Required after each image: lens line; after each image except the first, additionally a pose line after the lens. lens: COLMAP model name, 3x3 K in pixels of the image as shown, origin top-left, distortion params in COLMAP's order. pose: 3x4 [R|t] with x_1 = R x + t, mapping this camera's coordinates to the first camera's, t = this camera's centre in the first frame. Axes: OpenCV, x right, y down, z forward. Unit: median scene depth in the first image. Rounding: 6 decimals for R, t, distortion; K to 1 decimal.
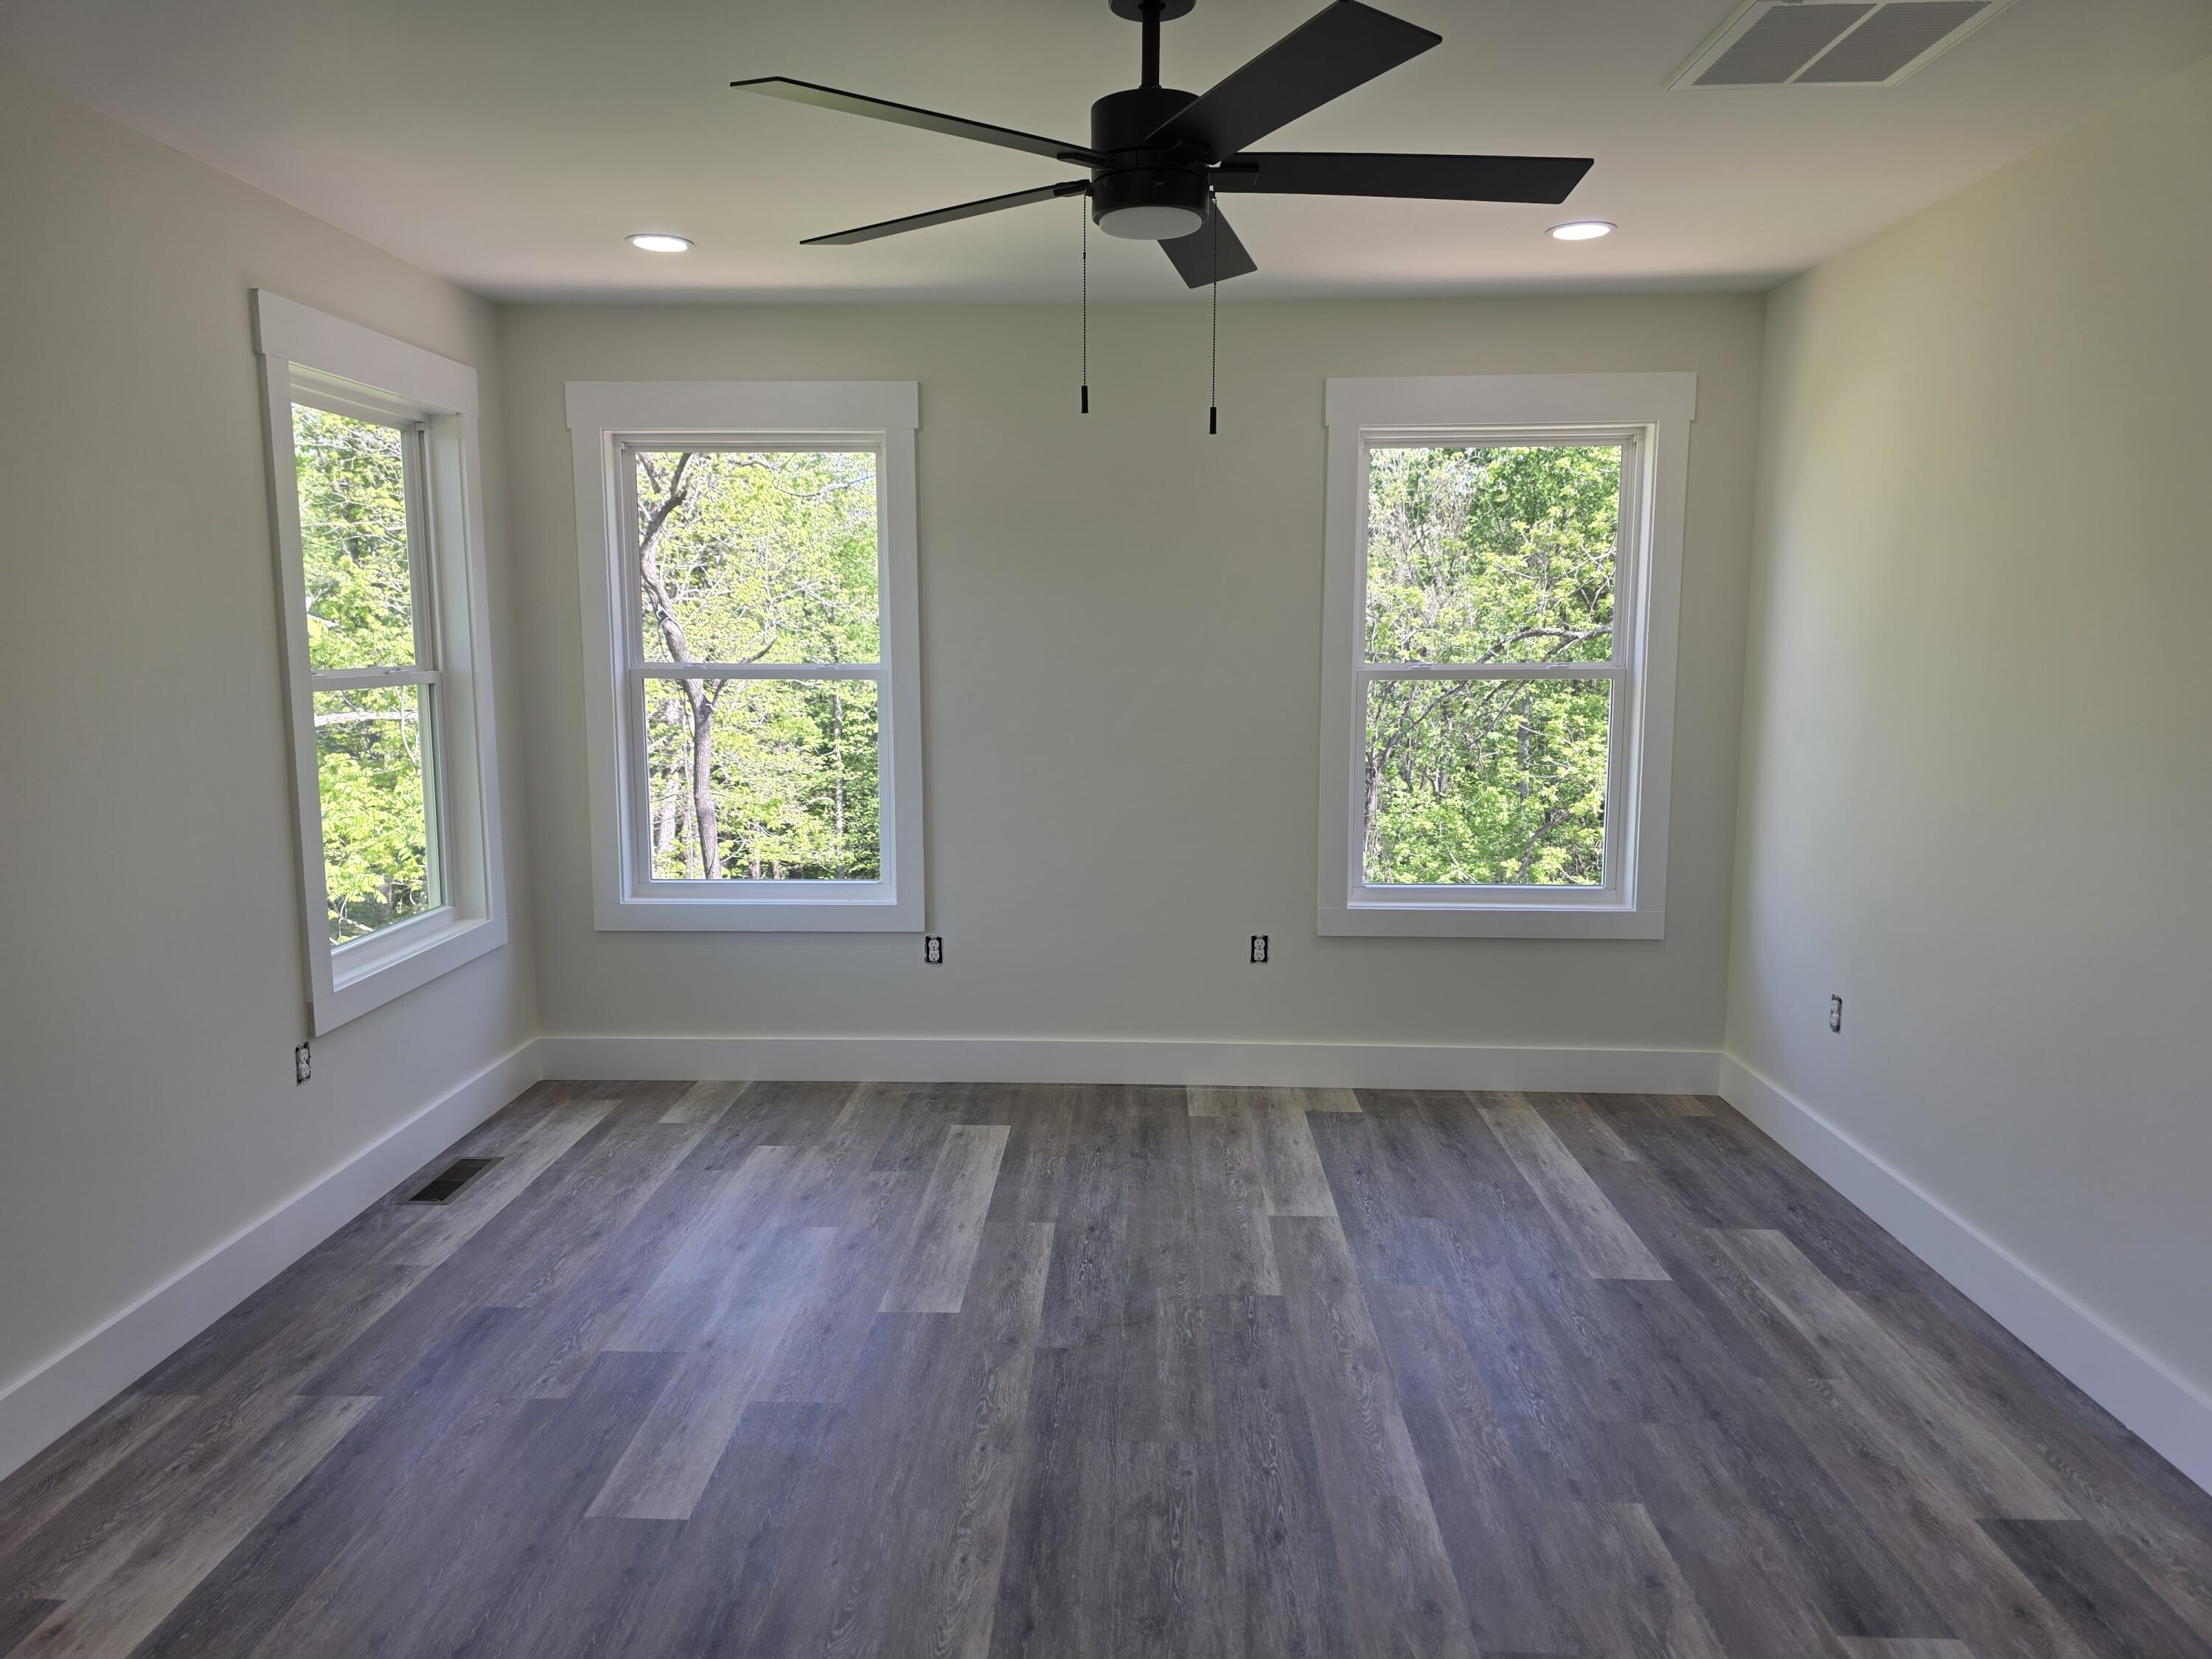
lens RADIAL K [[1490.6, 0, 1077.5], [0, 1490.6, 820.5], [0, 0, 1]] dist [0.086417, -0.093927]
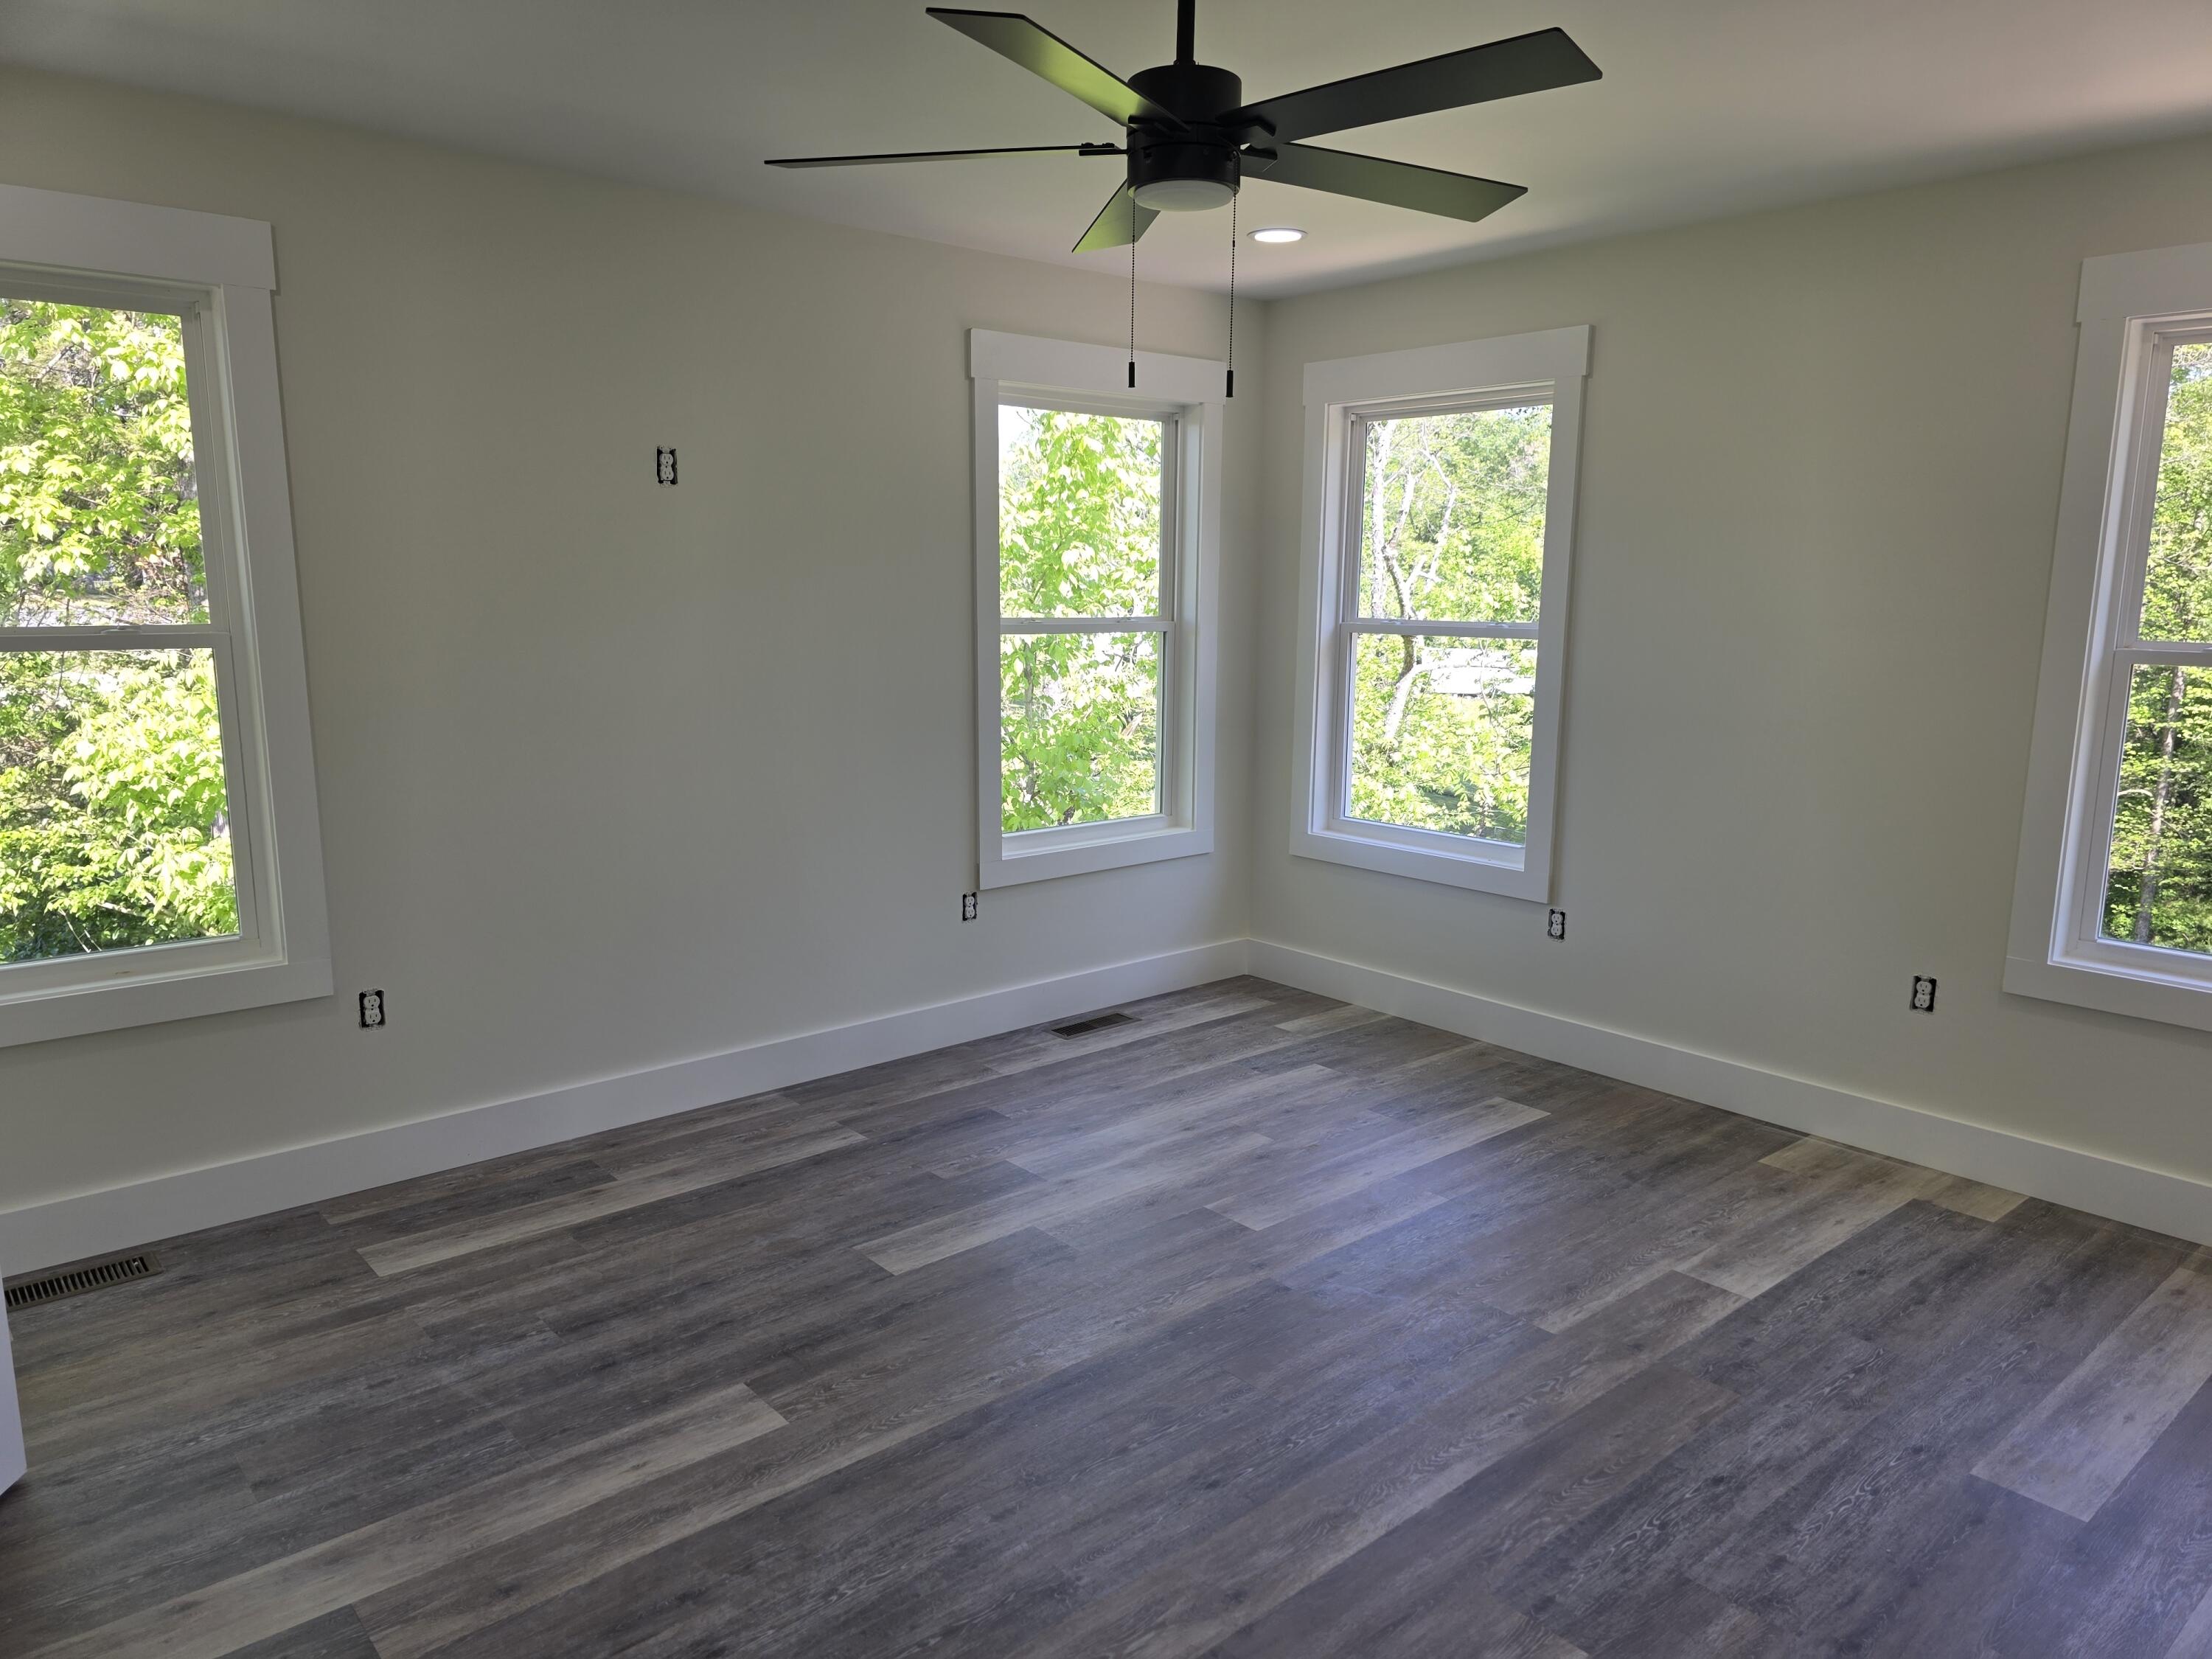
lens RADIAL K [[1477.1, 0, 1107.9], [0, 1477.1, 846.5], [0, 0, 1]] dist [0.083403, -0.090094]
pose [[0.692127, 0.137744, -0.708510, 0.442958], [-0.103599, 0.990416, 0.091347, -0.024187], [0.714302, 0.010177, 0.699763, 0.140483]]
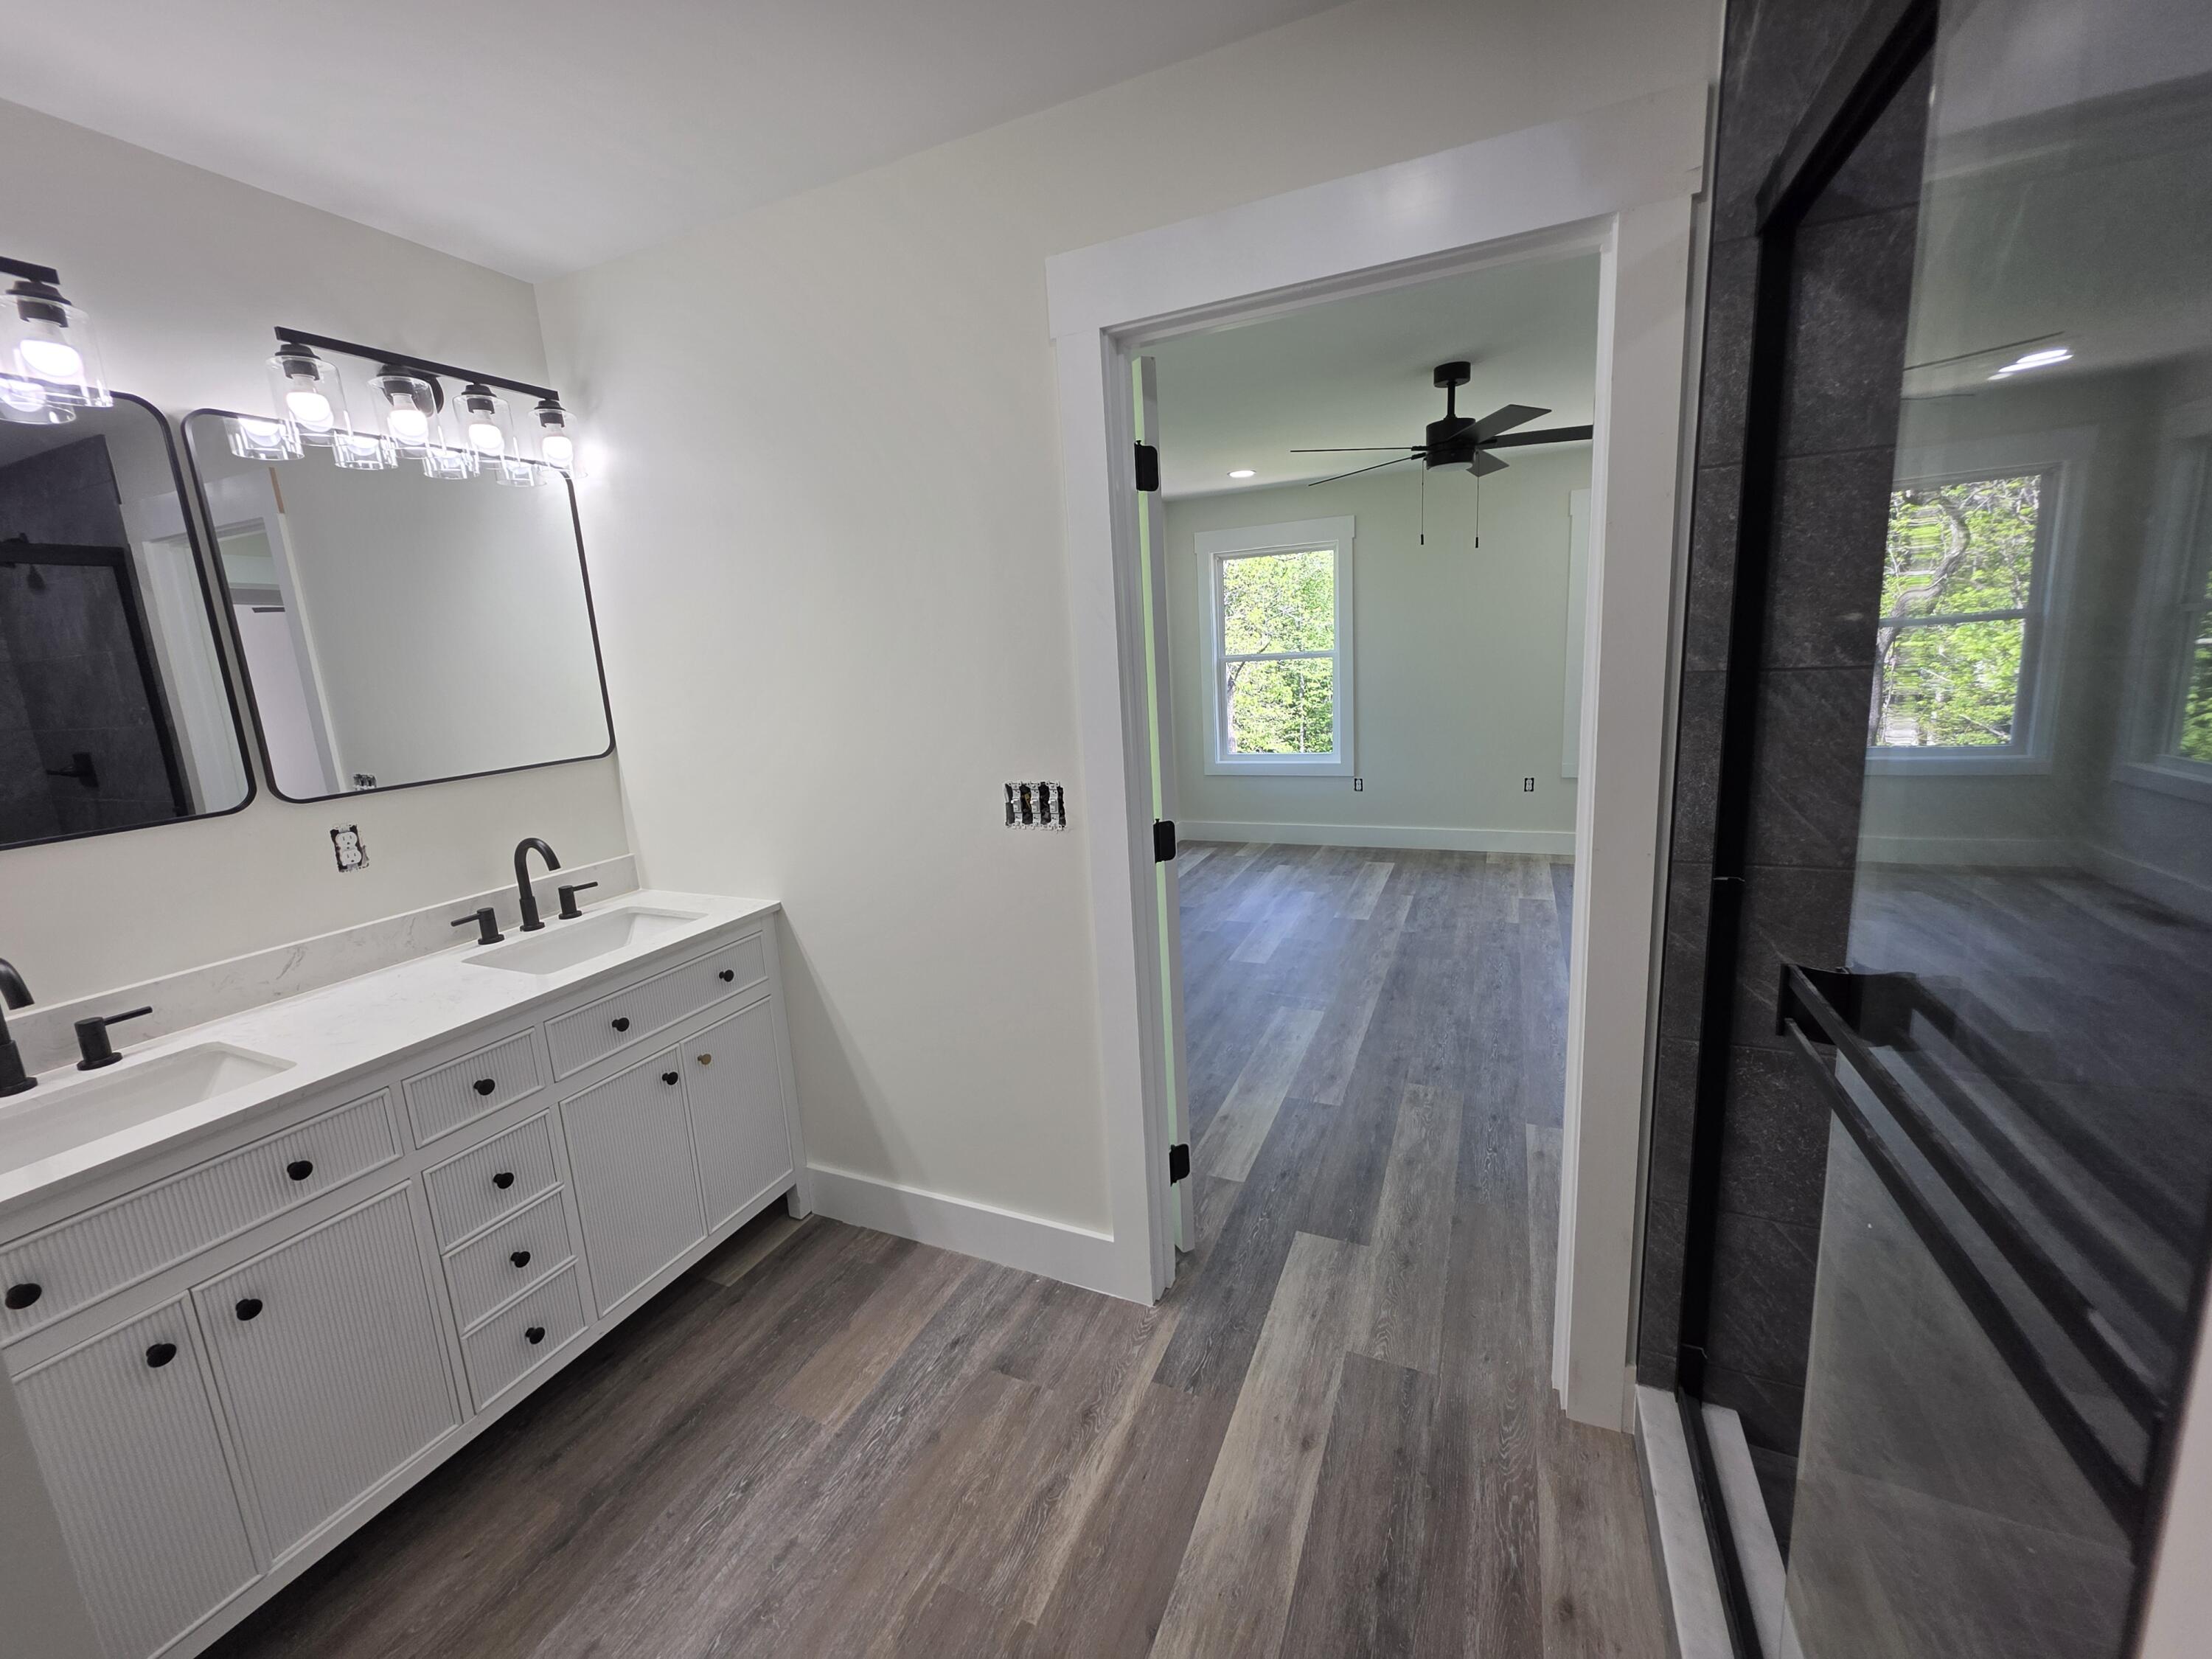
lens RADIAL K [[888.2, 0, 1093.4], [0, 888.2, 815.8], [0, 0, 1]] dist [0.000542, 0.000121]
pose [[0.926148, 0.018205, -0.376721, 0.036288], [0.009249, 0.997438, 0.070938, 0.044756], [0.377047, -0.069184, 0.923607, -0.366151]]
